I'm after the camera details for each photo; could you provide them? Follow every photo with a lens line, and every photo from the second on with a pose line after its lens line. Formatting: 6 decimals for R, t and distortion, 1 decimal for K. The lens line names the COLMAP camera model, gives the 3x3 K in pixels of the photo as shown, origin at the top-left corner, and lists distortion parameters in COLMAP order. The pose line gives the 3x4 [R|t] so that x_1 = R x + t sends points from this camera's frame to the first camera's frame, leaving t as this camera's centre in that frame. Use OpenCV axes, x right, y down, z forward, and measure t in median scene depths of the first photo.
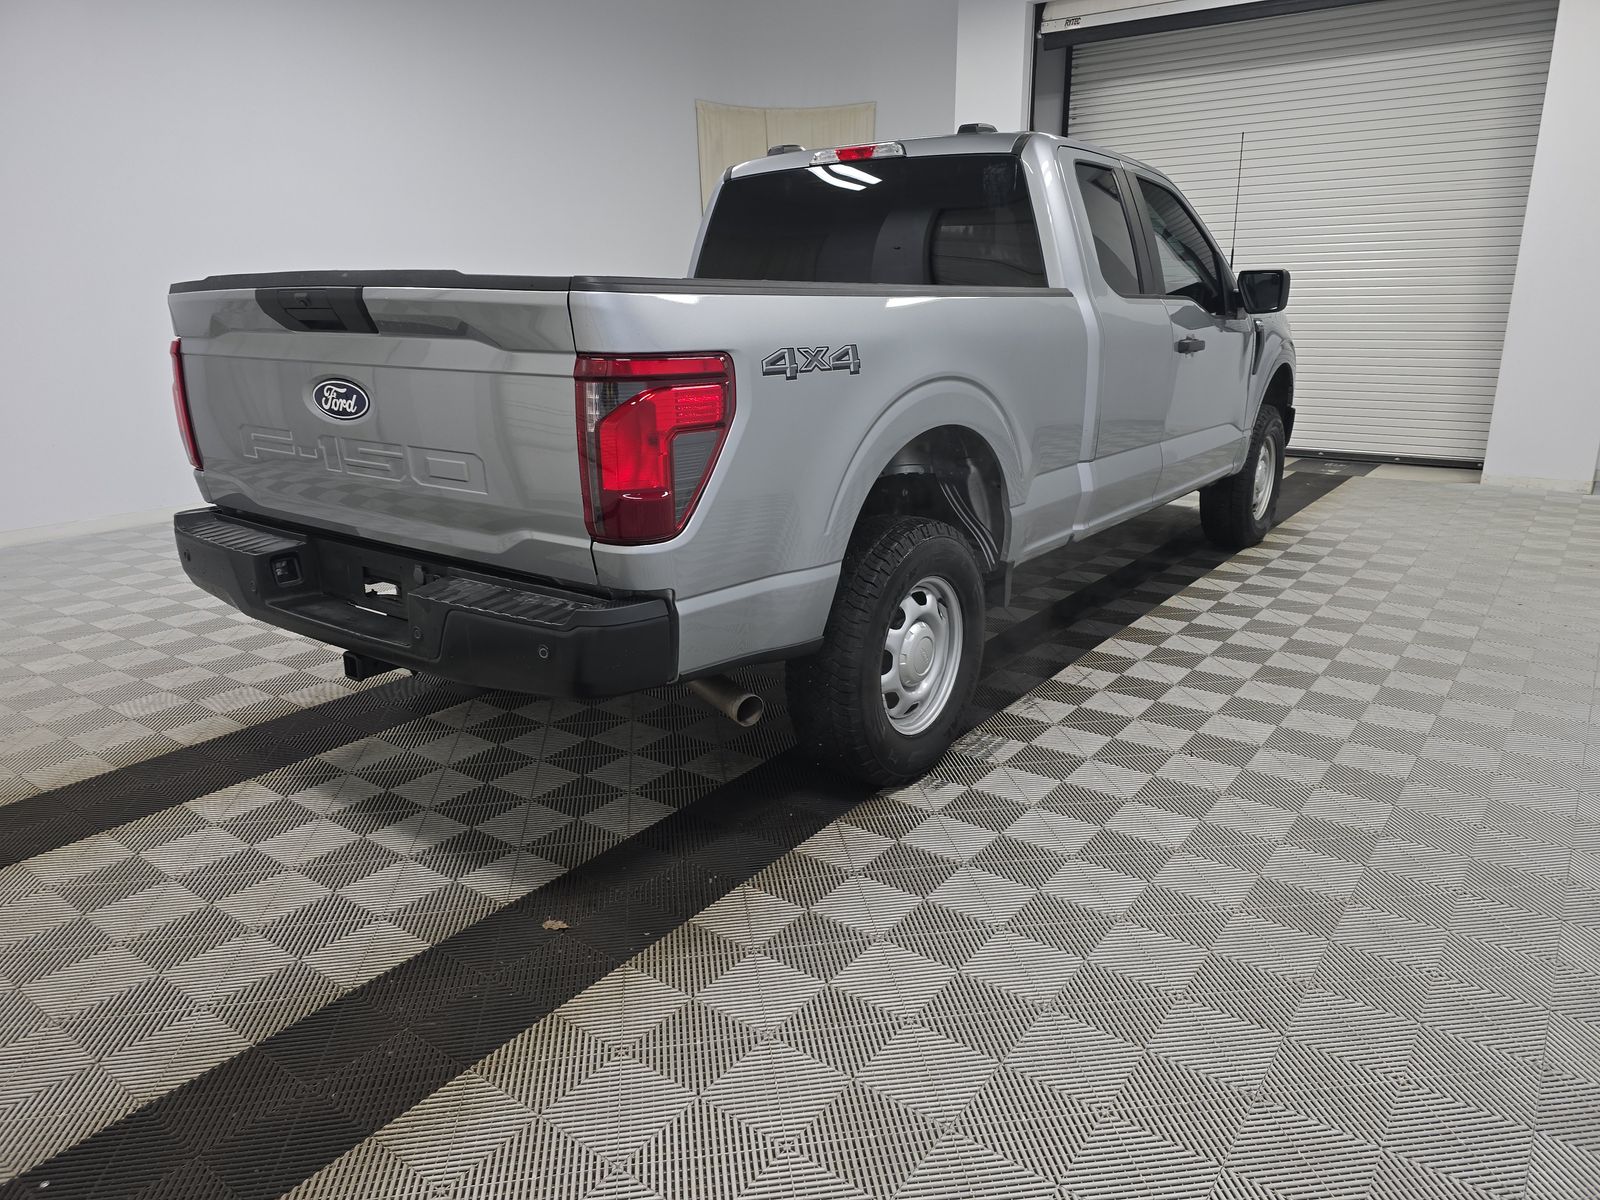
lens RADIAL K [[1062.7, 0, 801.6], [0, 1062.7, 598.4], [0, 0, 1]] dist [0.046728, -0.028985]
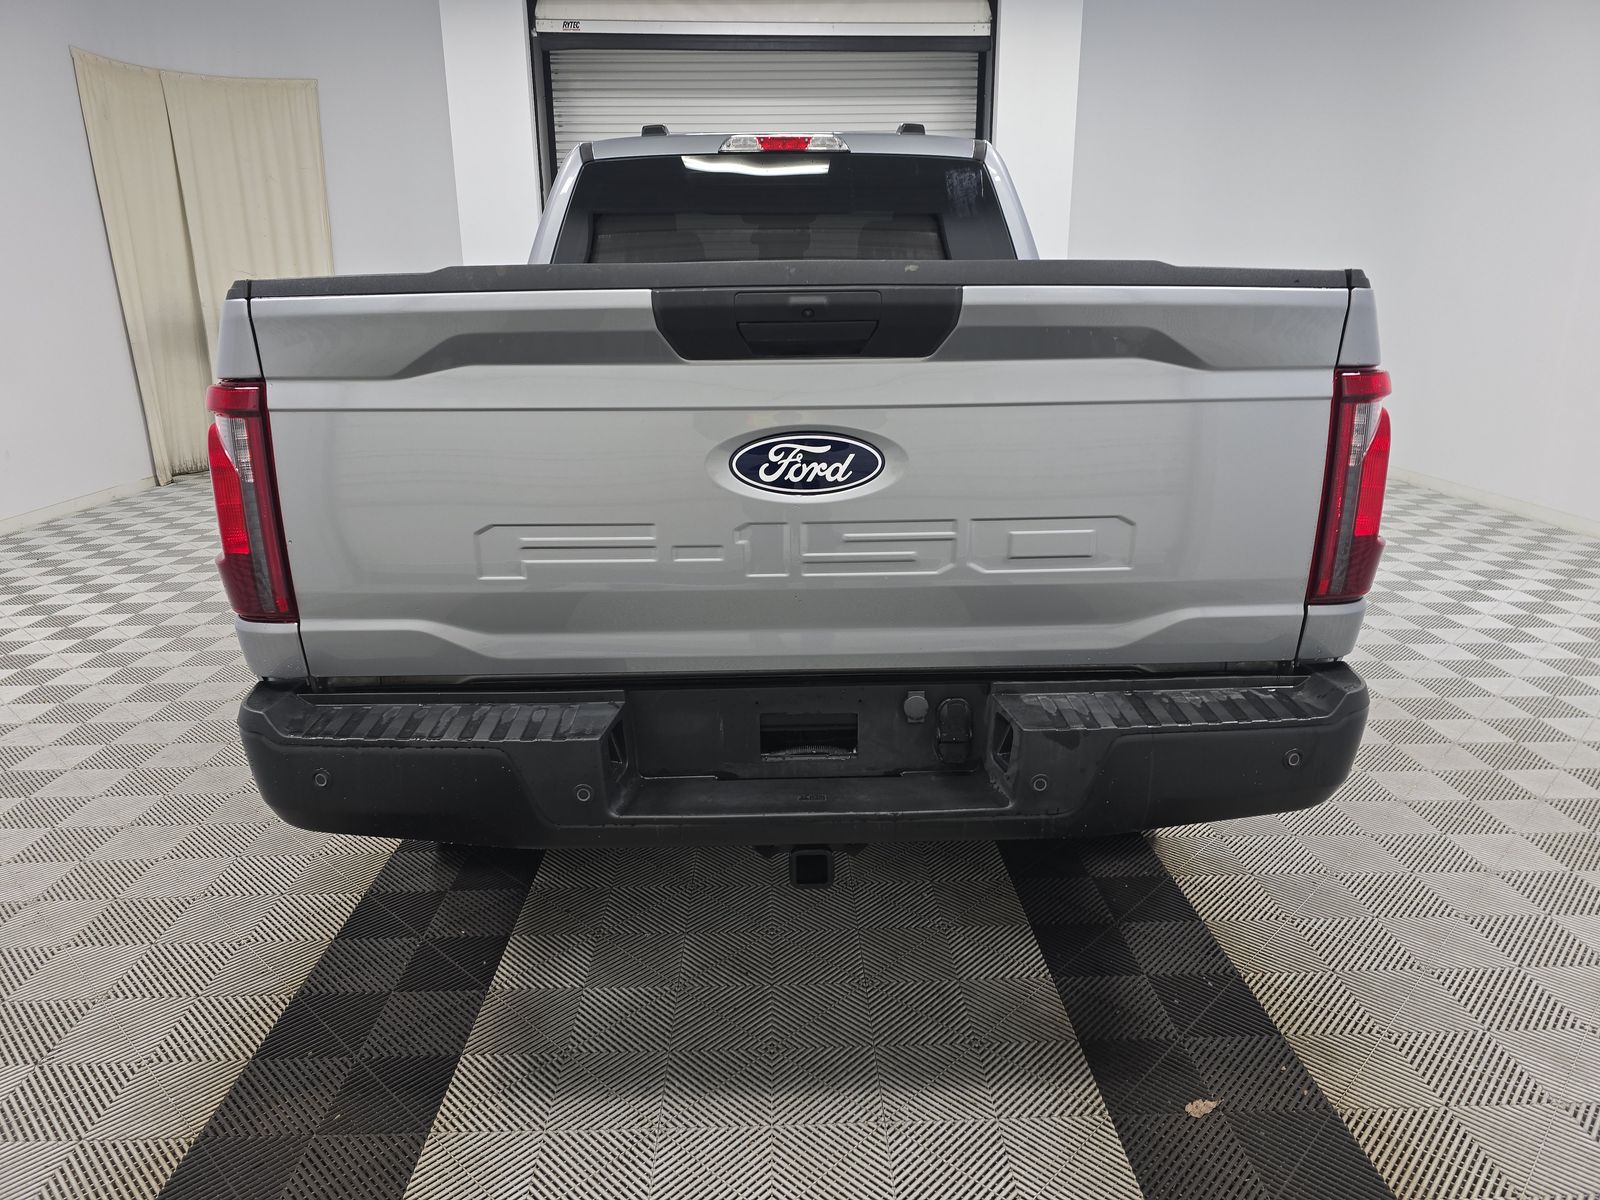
lens RADIAL K [[1062.7, 0, 801.2], [0, 1062.7, 602.9], [0, 0, 1]] dist [0.046728, -0.028985]
pose [[0.791536, -0.164323, 0.588616, -0.809427], [0.170625, 0.984292, 0.045337, -0.130934], [-0.586820, 0.064547, 0.807141, 0.485705]]
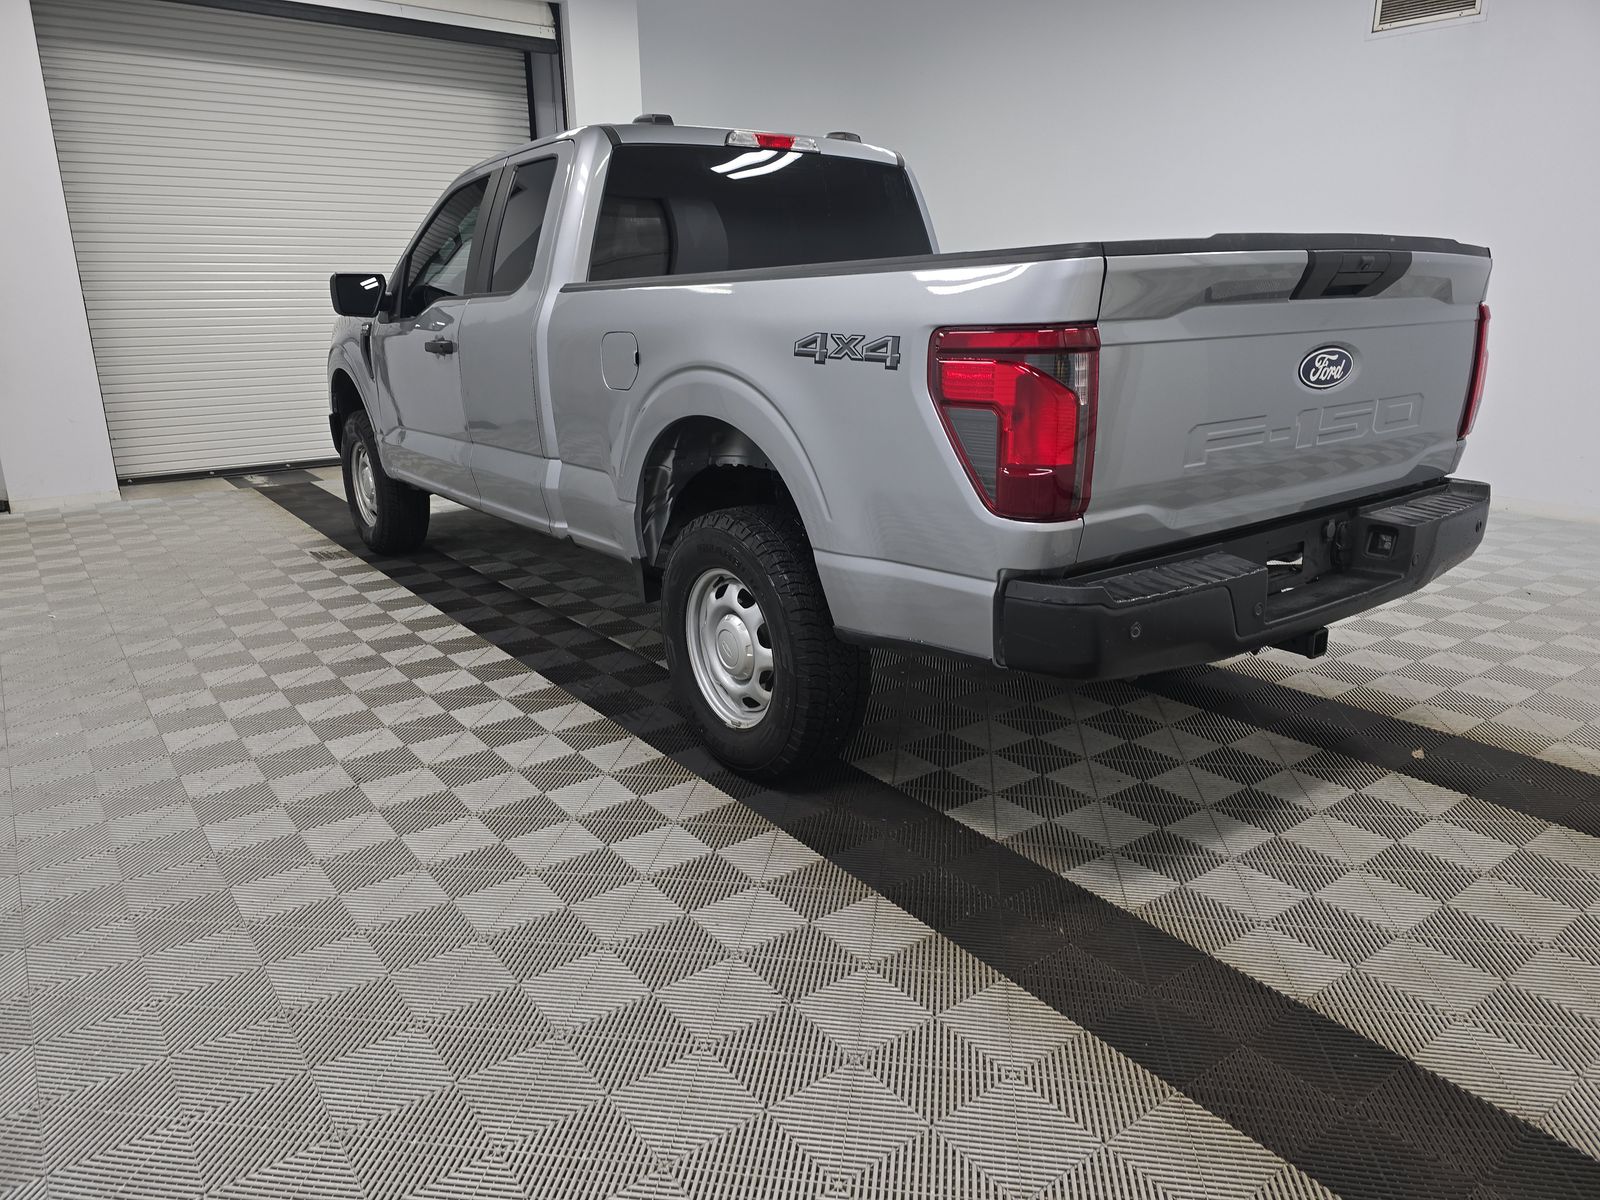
lens RADIAL K [[1062.7, 0, 807.0], [0, 1062.7, 592.8], [0, 0, 1]] dist [0.046728, -0.028985]
pose [[0.299540, -0.253667, 0.919744, -1.500462], [0.278113, 0.945357, 0.170156, -0.285402], [-0.912649, 0.204824, 0.353721, 1.111075]]
